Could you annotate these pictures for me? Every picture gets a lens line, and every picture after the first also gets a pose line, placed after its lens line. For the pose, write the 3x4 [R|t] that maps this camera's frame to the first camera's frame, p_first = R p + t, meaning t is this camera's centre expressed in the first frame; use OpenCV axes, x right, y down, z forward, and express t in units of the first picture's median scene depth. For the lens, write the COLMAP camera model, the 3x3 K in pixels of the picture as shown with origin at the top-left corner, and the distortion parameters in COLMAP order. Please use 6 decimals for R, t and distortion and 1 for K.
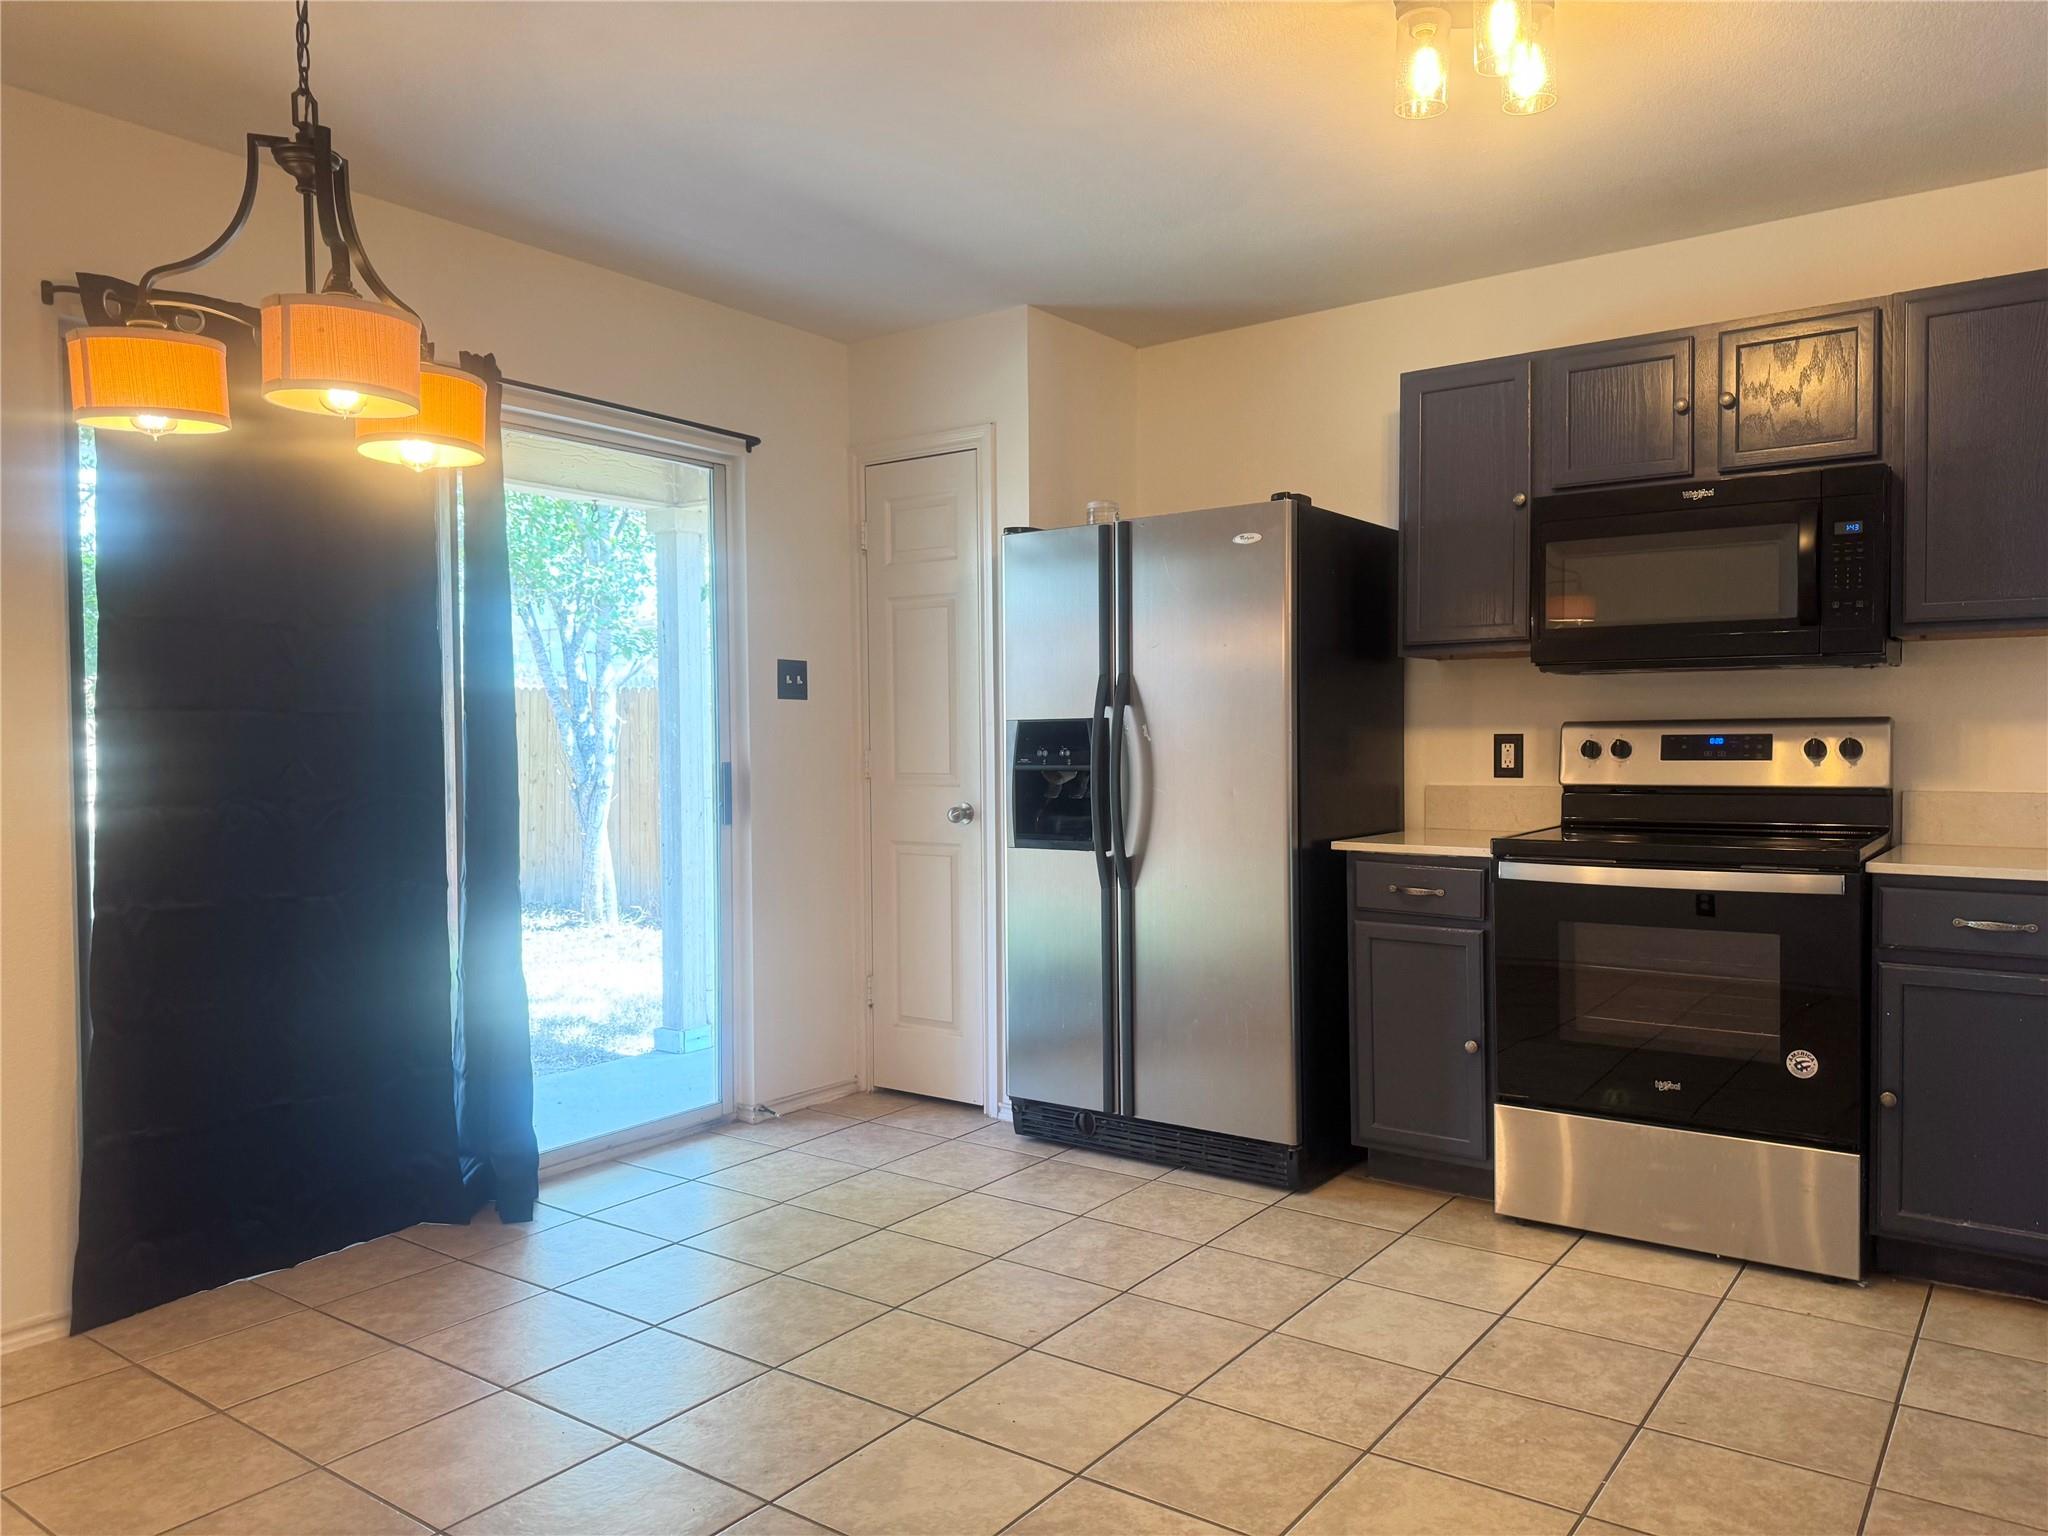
lens RADIAL K [[1461.6, 0, 1024.0], [0, 1461.6, 768.0], [0, 0, 1]] dist [0.101963, -0.077338]
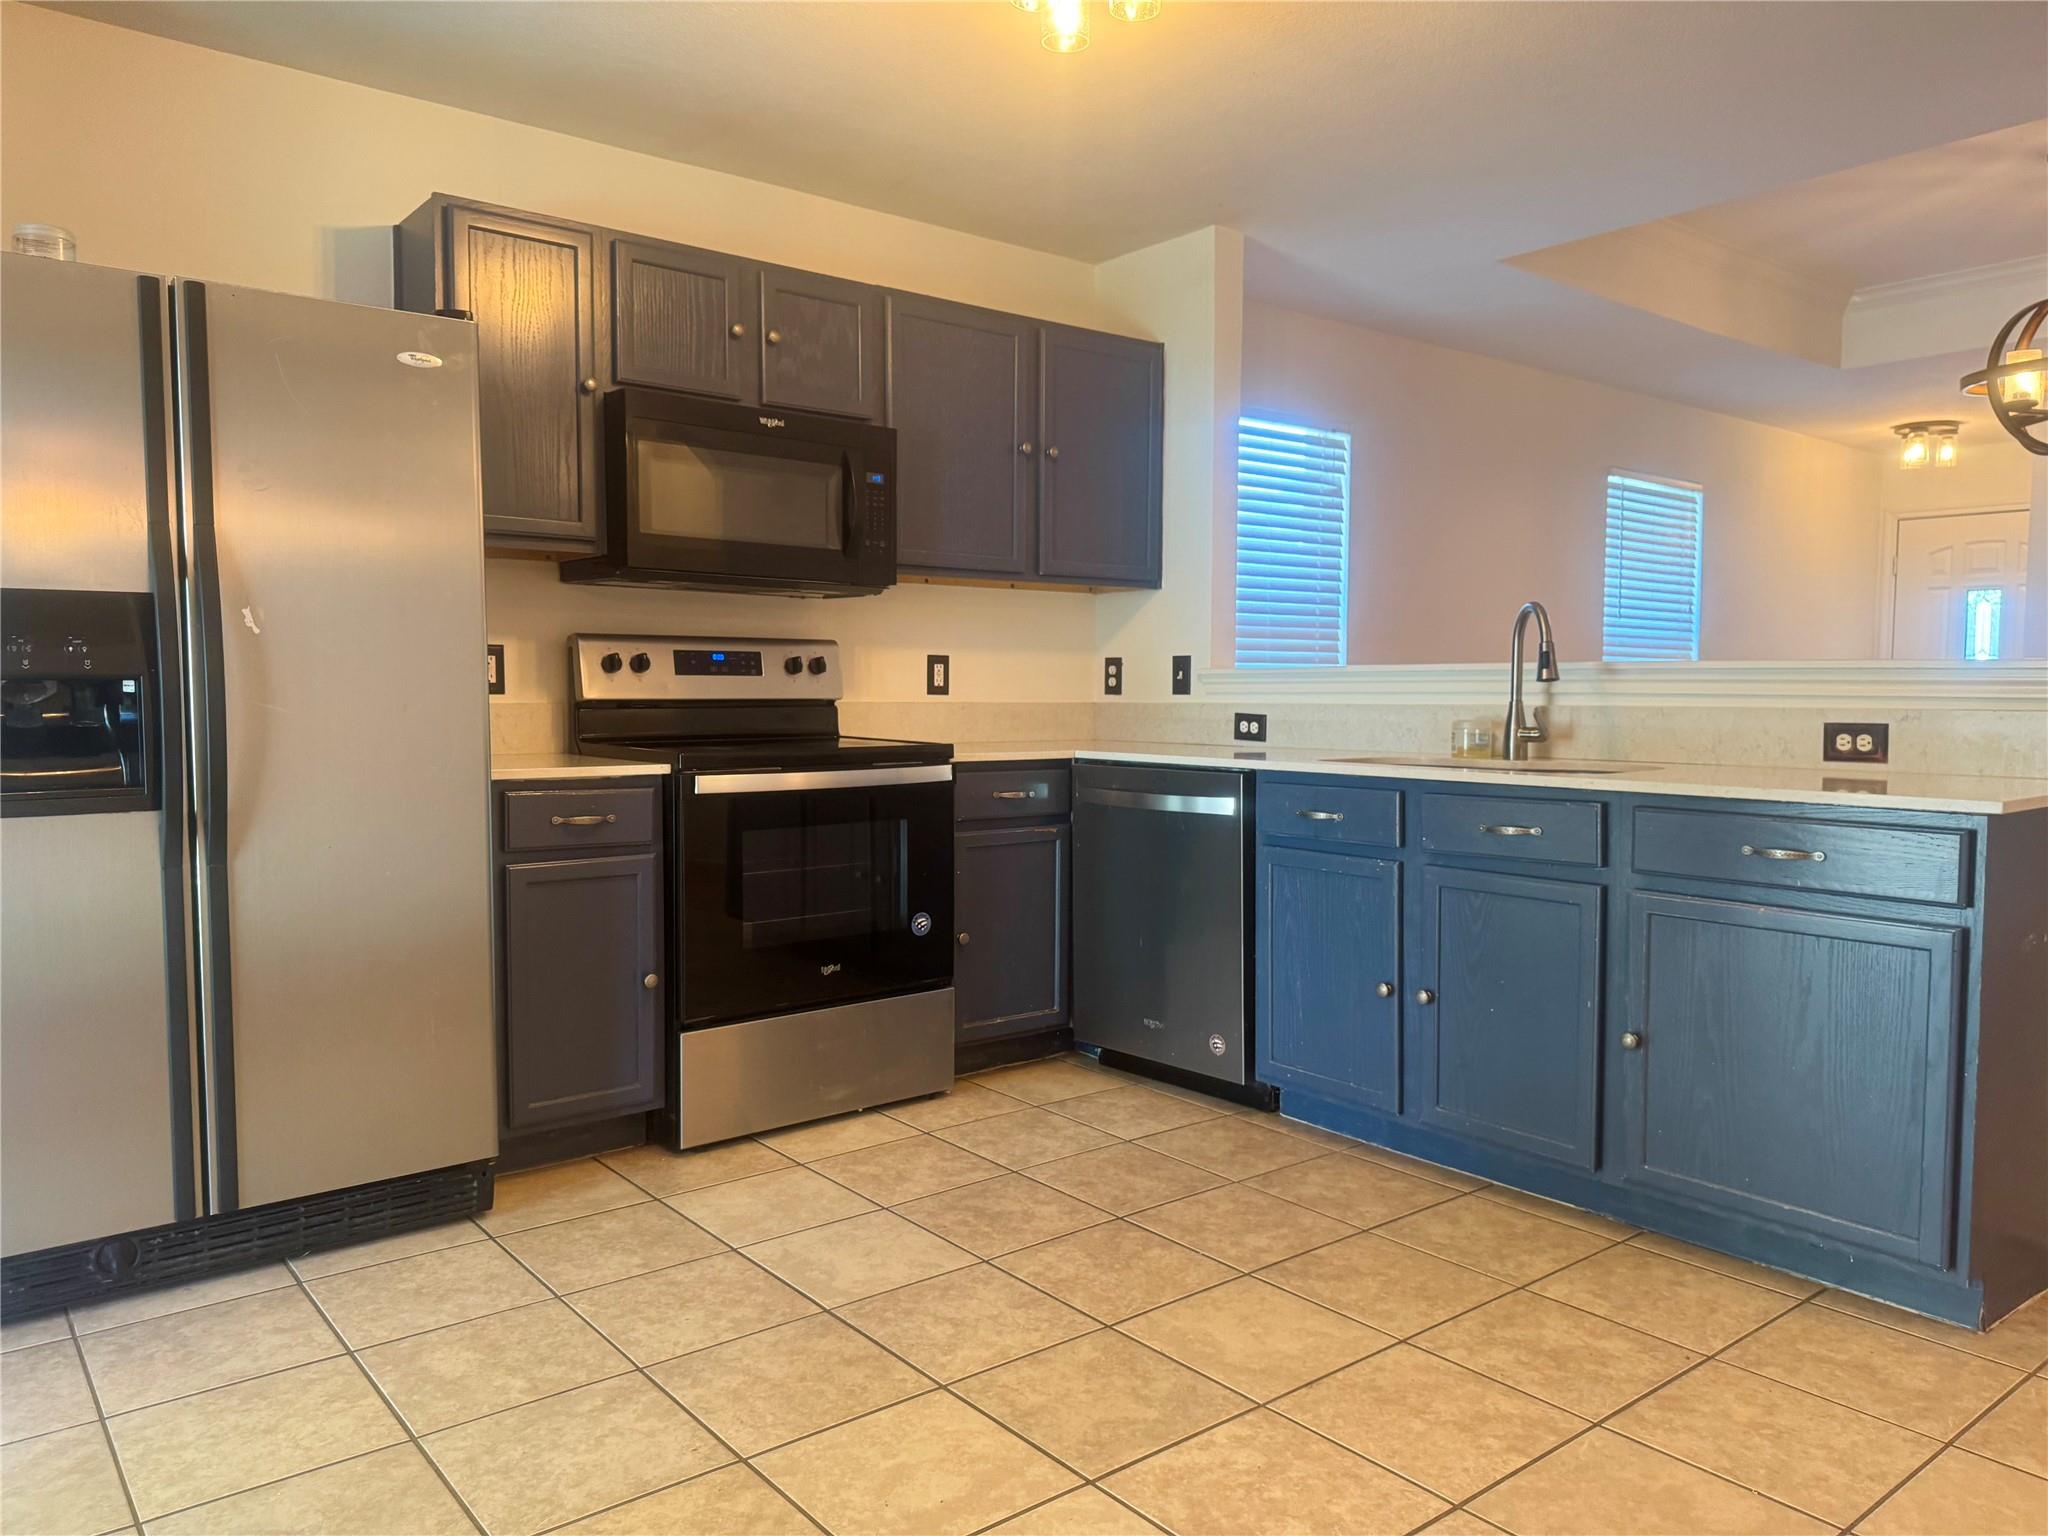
lens RADIAL K [[1461.6, 0, 1024.0], [0, 1461.6, 768.0], [0, 0, 1]] dist [0.101963, -0.077338]
pose [[0.266317, -0.048340, 0.962673, -0.554901], [0.011696, 0.998830, 0.046920, 0.016254], [-0.963814, -0.001236, 0.266571, 0.574514]]
